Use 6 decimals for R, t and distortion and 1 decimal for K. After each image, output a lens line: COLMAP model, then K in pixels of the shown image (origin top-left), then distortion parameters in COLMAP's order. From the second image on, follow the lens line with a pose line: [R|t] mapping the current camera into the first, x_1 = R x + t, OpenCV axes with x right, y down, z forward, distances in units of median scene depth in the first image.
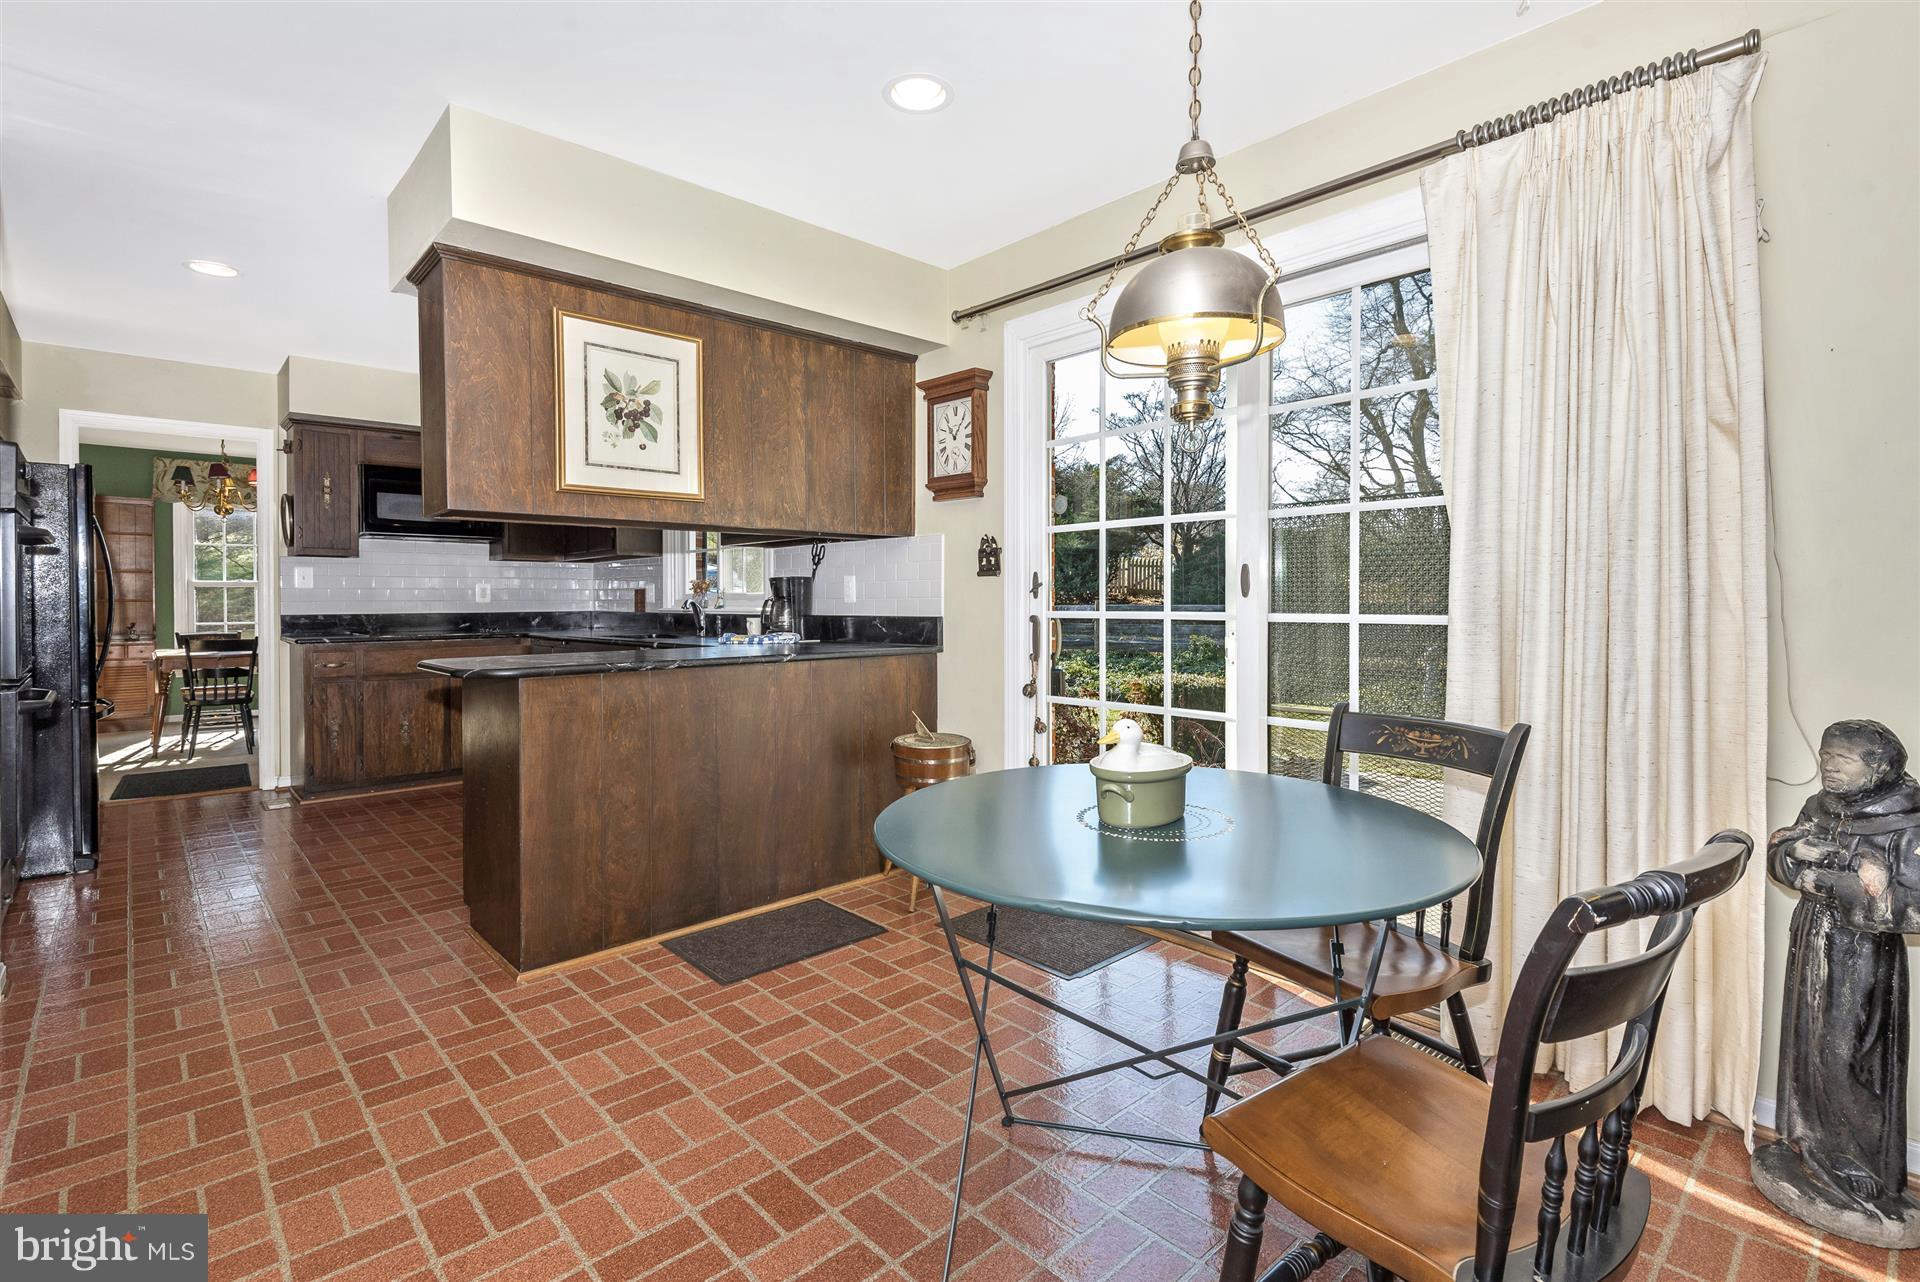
lens RADIAL K [[873.2, 0, 948.0], [0, 873.2, 623.3], [0, 0, 1]] dist [0.005774, -0.001756]
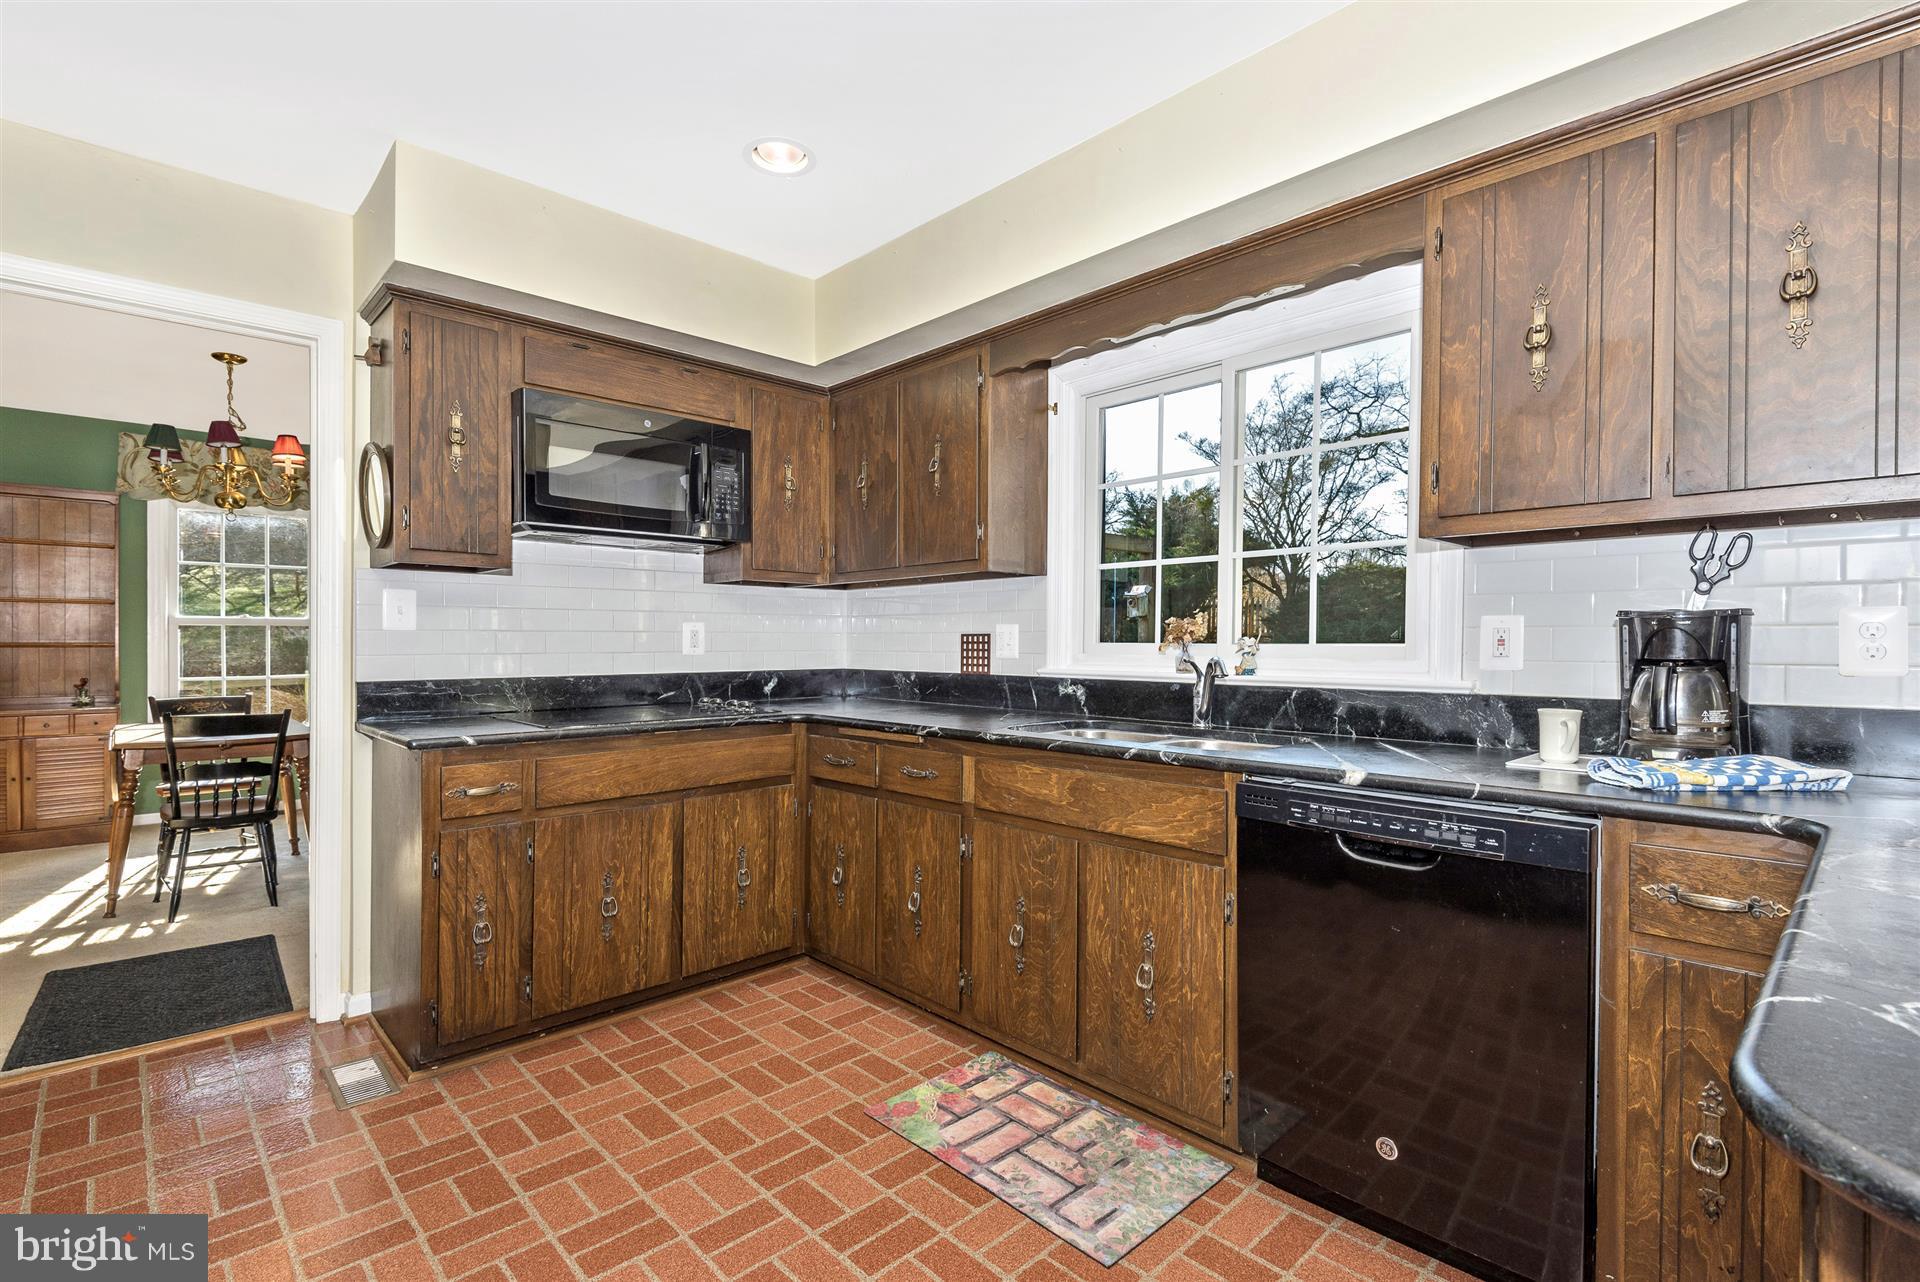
lens RADIAL K [[873.2, 0, 969.4], [0, 873.2, 657.3], [0, 0, 1]] dist [0.005774, -0.001756]
pose [[0.999615, 0.004192, 0.027420, -0.355016], [-0.003984, 0.999963, -0.007640, -0.018513], [-0.027451, 0.007528, 0.999595, 0.405595]]
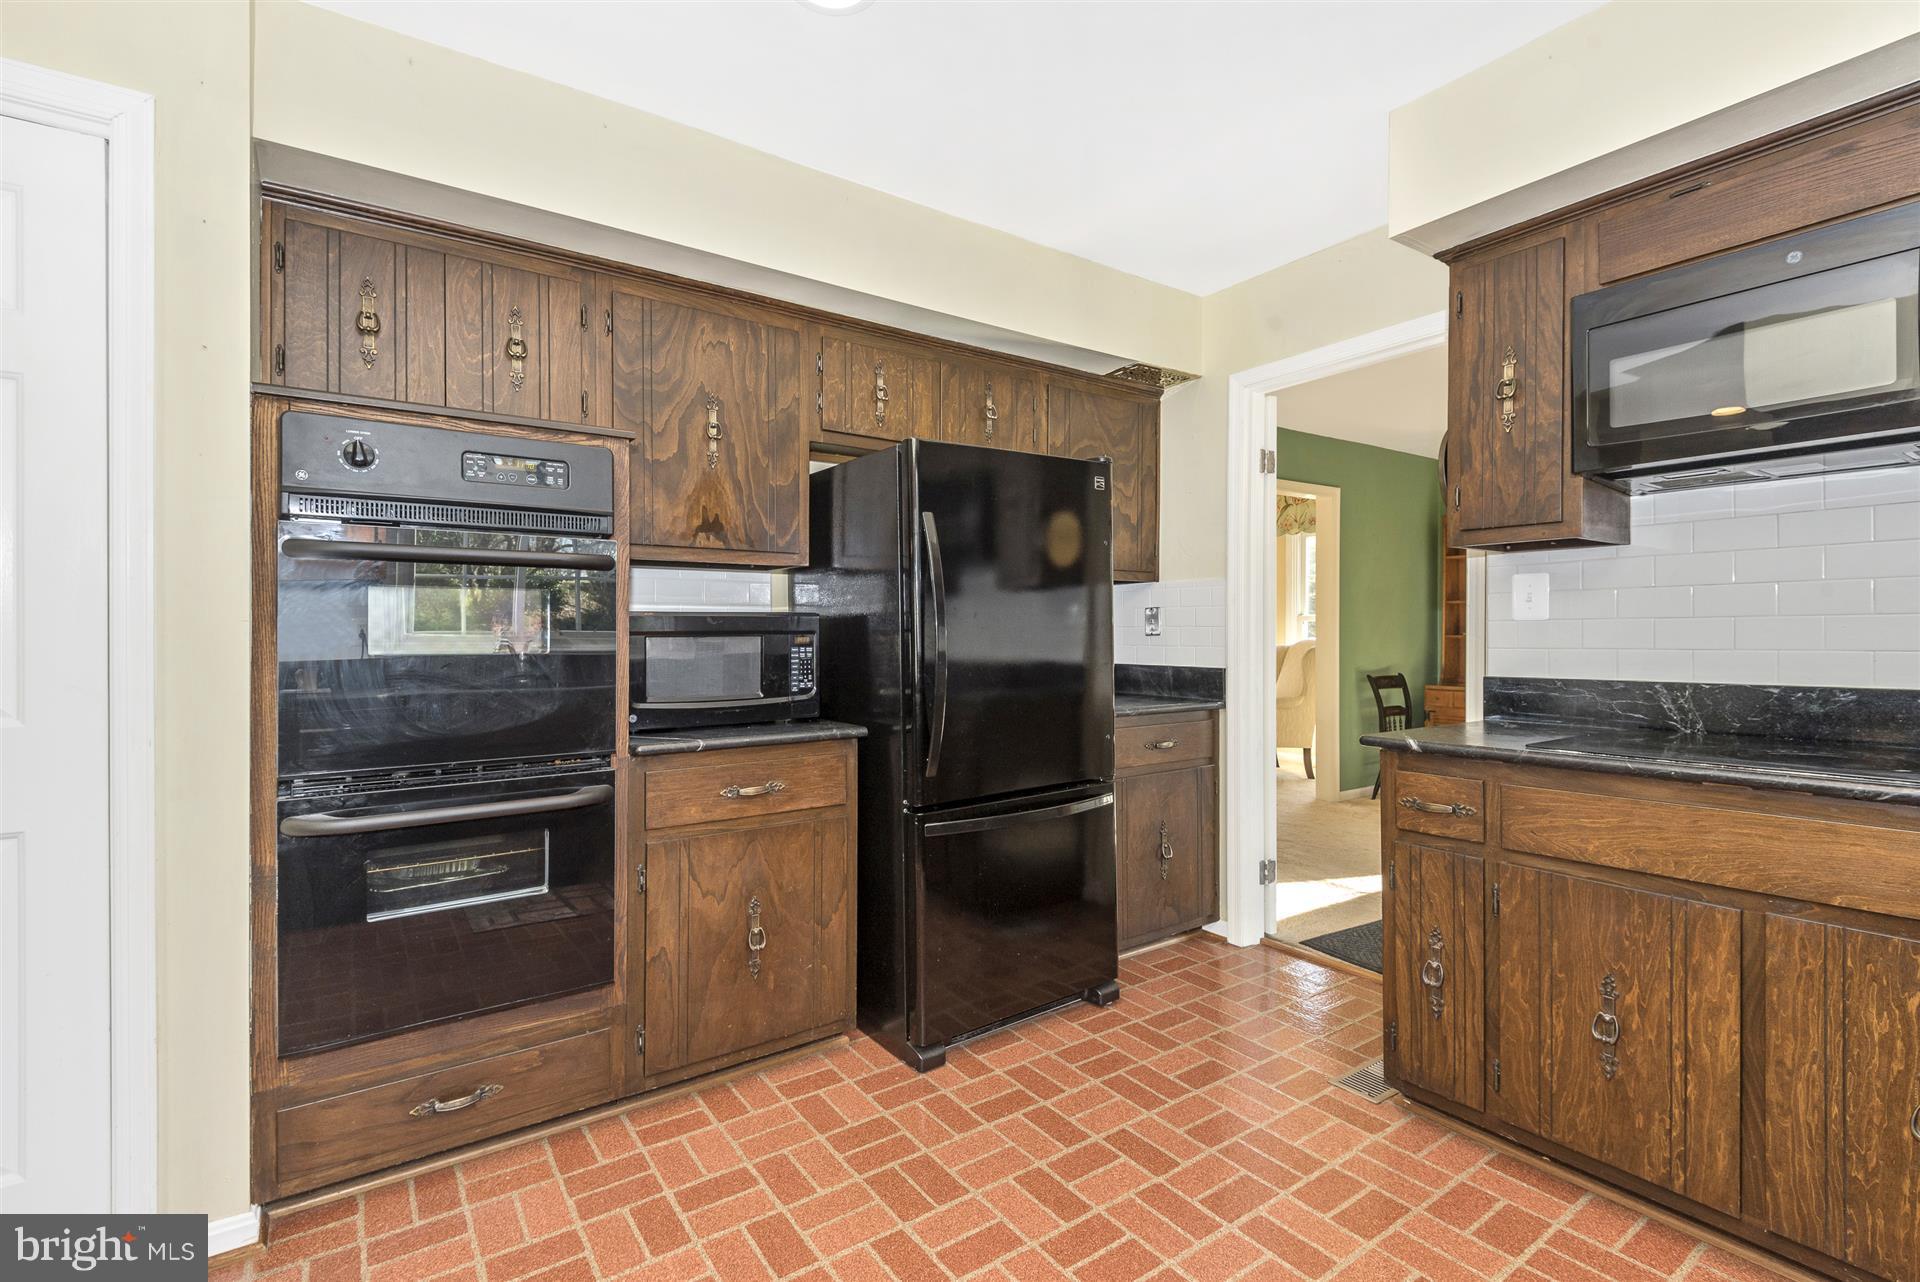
lens RADIAL K [[873.2, 0, 957.7], [0, 873.2, 636.9], [0, 0, 1]] dist [0.005774, -0.001756]
pose [[-0.120812, 0.004678, -0.992664, -0.210385], [-0.022631, 0.999716, 0.007465, -0.024349], [0.992417, 0.023367, -0.120672, 0.656370]]
